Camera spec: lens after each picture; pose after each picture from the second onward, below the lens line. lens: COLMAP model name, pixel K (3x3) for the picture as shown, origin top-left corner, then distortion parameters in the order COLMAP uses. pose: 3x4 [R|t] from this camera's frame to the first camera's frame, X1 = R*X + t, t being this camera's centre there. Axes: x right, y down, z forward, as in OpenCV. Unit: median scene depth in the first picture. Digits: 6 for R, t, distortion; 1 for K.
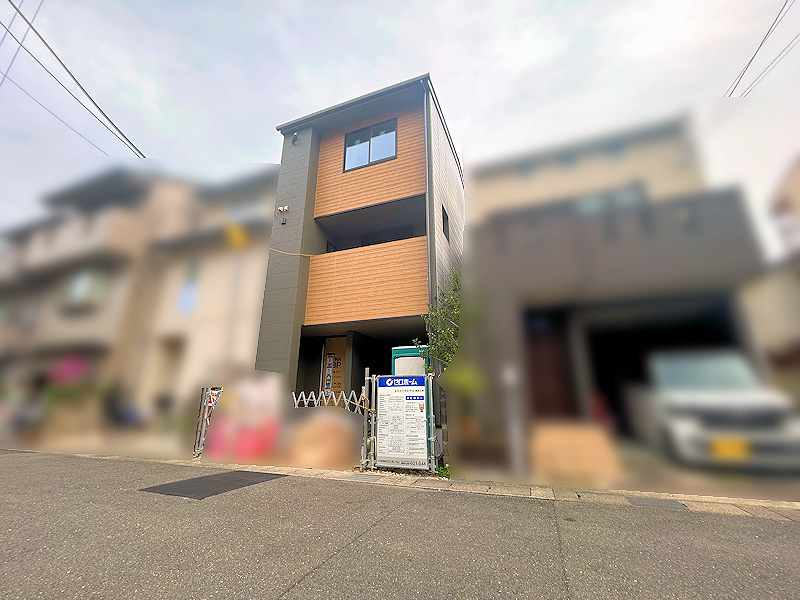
lens RADIAL K [[326.6, 0, 400.0], [0, 326.6, 300.0], [0, 0, 1]] dist [-0.001593, -0.000174]
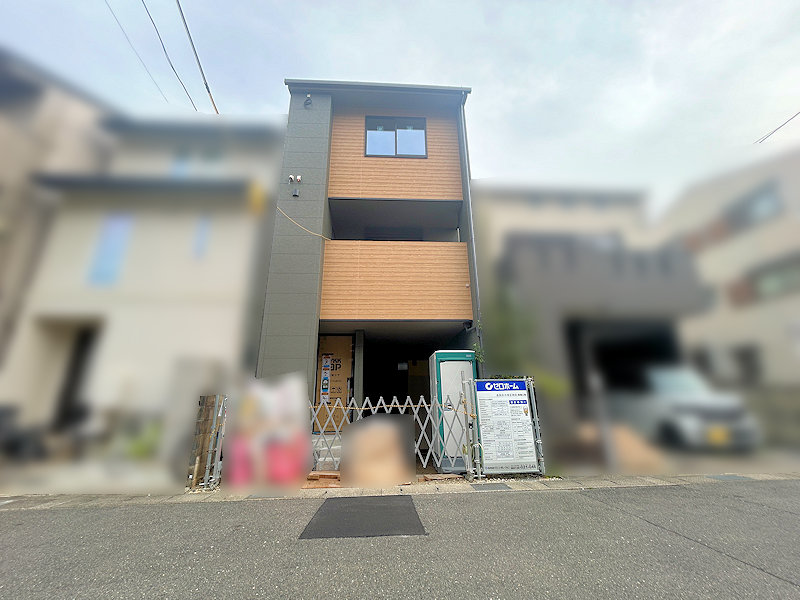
lens RADIAL K [[326.6, 0, 400.0], [0, 326.6, 300.0], [0, 0, 1]] dist [-0.001593, -0.000174]
pose [[0.910054, 0.112014, 0.399067, -0.475578], [-0.104473, 0.993696, -0.040674, 0.042477], [-0.401107, -0.004676, 0.916019, 0.144170]]
